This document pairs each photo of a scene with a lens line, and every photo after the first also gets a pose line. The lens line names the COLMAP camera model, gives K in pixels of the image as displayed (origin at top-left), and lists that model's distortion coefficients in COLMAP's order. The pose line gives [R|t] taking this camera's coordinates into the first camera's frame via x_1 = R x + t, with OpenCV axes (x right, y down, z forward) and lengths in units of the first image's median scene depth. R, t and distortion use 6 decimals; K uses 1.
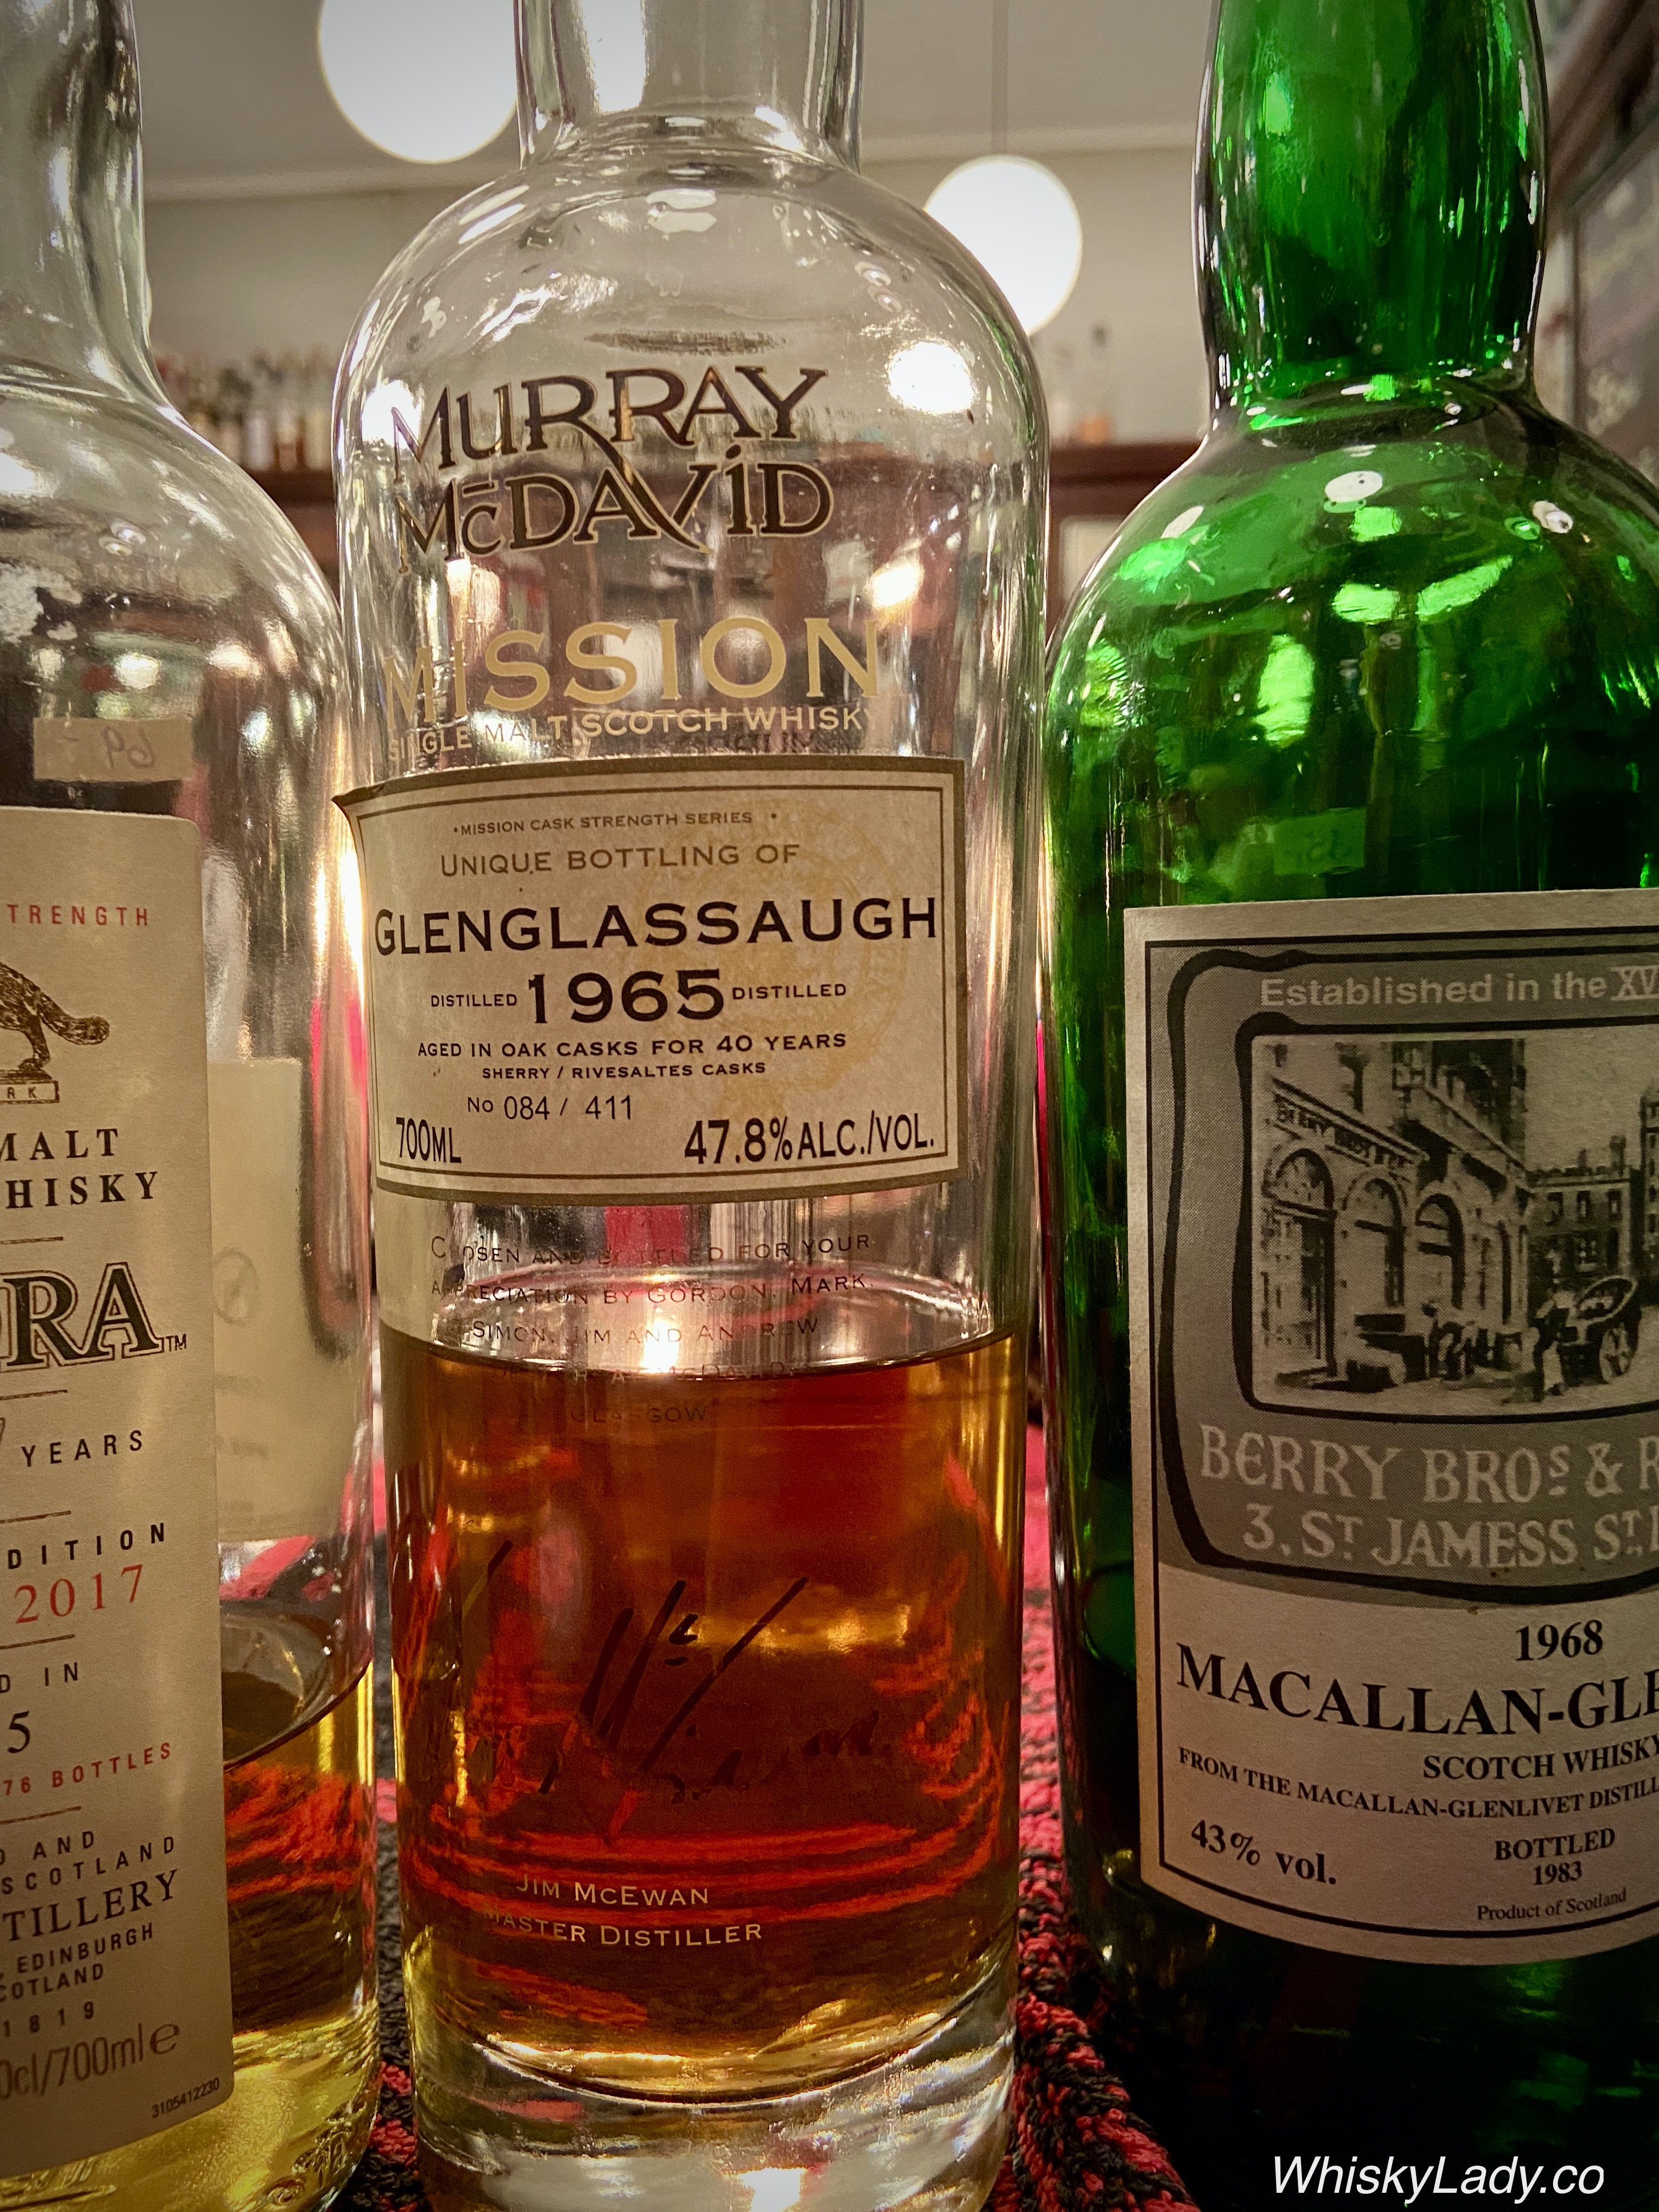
lens RADIAL K [[1682.2, 0, 829.5], [0, 1682.2, 1106.0], [0, 0, 1]] dist [0.130054, -0.206790]
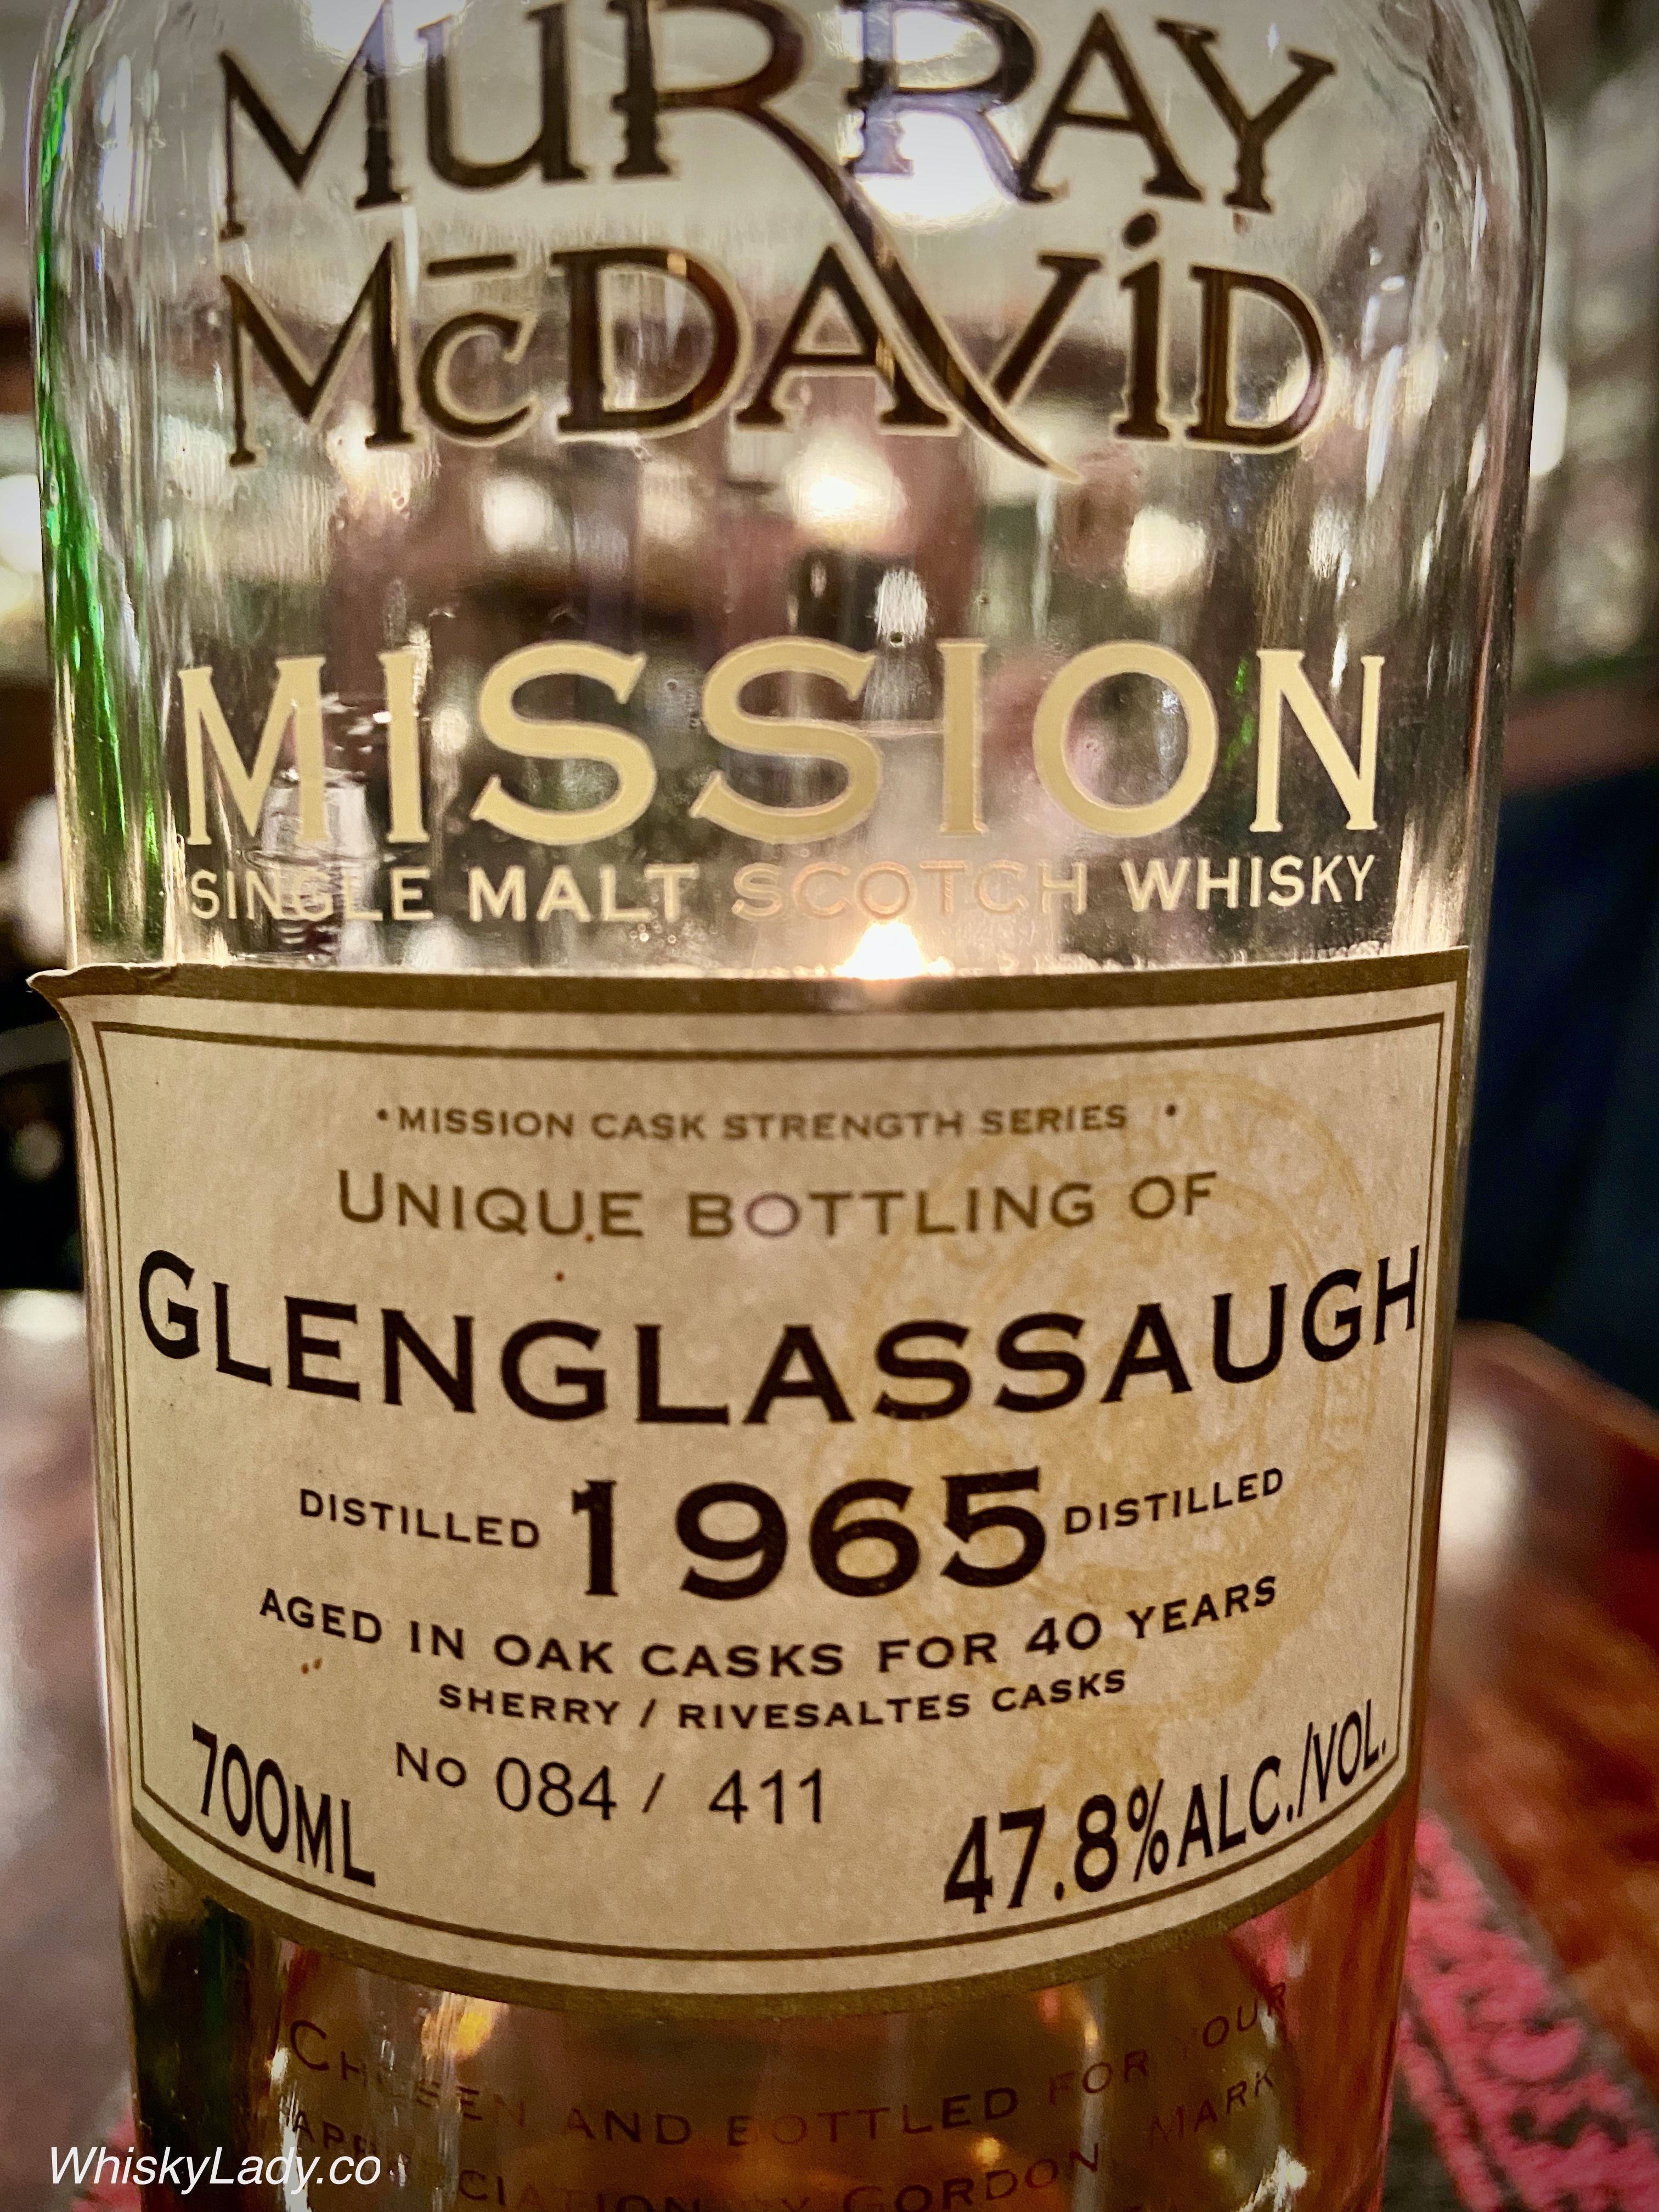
lens RADIAL K [[1734.8, 0, 829.5], [0, 1734.8, 1106.0], [0, 0, 1]] dist [0.129013, -0.232259]
pose [[0.979287, 0.003466, 0.202449, -0.203026], [-0.014303, 0.998540, 0.052092, -0.191011], [-0.201973, -0.053909, 0.977906, 0.576101]]
